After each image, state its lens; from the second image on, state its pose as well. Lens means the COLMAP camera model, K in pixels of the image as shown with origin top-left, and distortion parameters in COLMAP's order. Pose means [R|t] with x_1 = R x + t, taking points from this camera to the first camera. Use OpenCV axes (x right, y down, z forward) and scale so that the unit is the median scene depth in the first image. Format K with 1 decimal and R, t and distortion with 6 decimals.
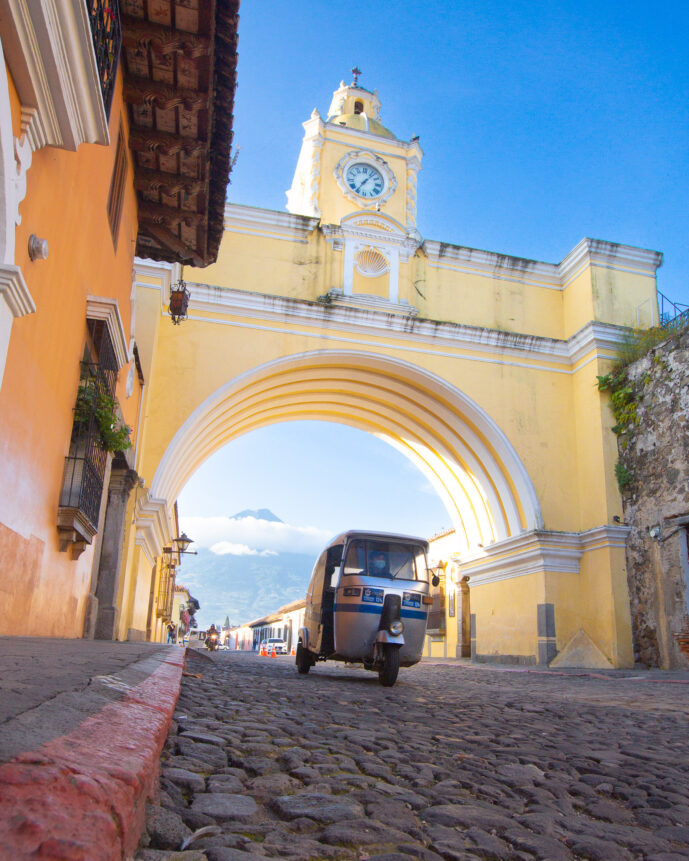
lens RADIAL K [[630.5, 0, 345.2], [0, 630.5, 498.3], [0, 0, 1]] dist [-0.066450, 0.063738]
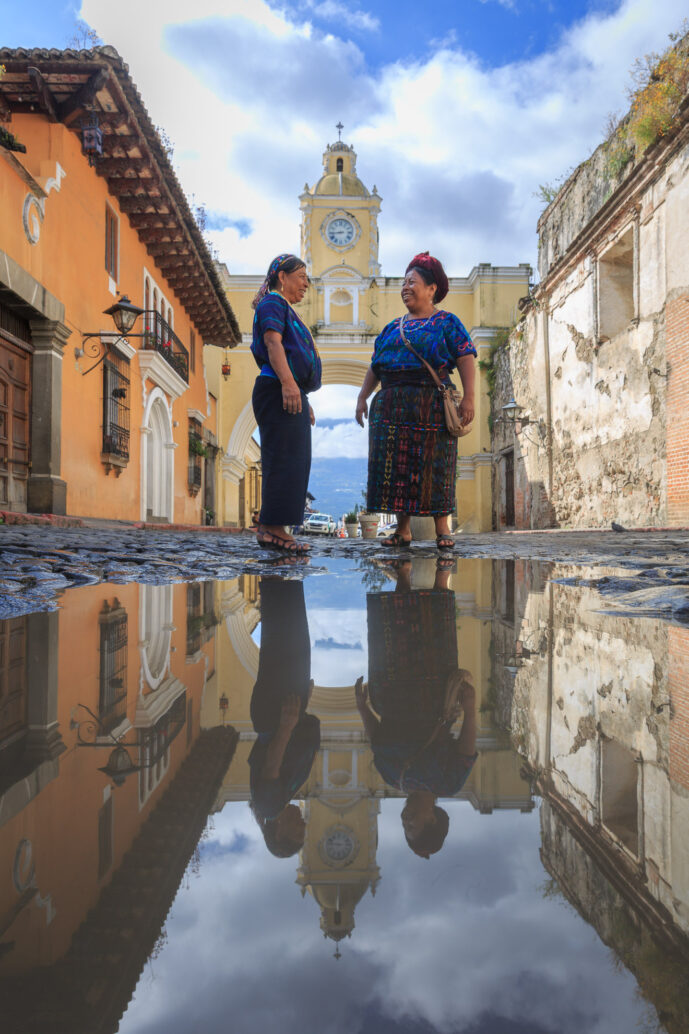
lens RADIAL K [[727.3, 0, 344.5], [0, 727.3, 517.0], [0, 0, 1]] dist [0.004702, 0.000844]
pose [[0.977680, -0.037961, -0.206640, 0.439310], [0.079708, 0.977029, 0.197637, -0.200638], [0.194390, -0.209697, 0.958248, -0.989672]]
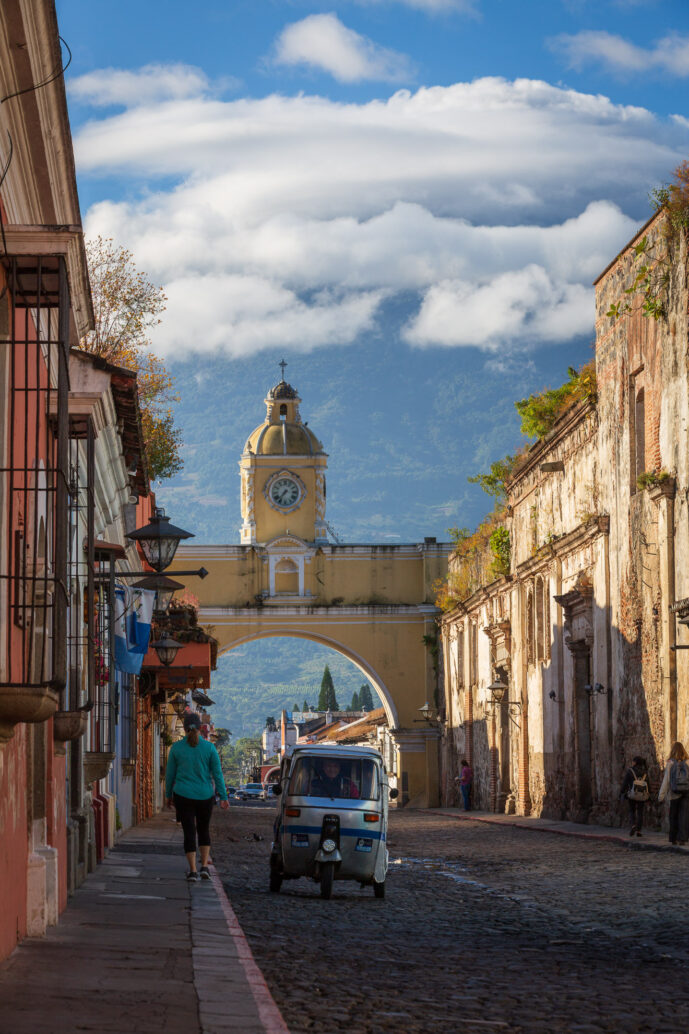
lens RADIAL K [[3292.2, 0, 344.5], [0, 3292.2, 517.0], [0, 0, 1]] dist [-0.119235, -0.162855]
pose [[0.981816, -0.056292, -0.181299, 1.790296], [0.083226, 0.985989, 0.144566, -1.777614], [0.170621, -0.157026, 0.972744, -7.437645]]
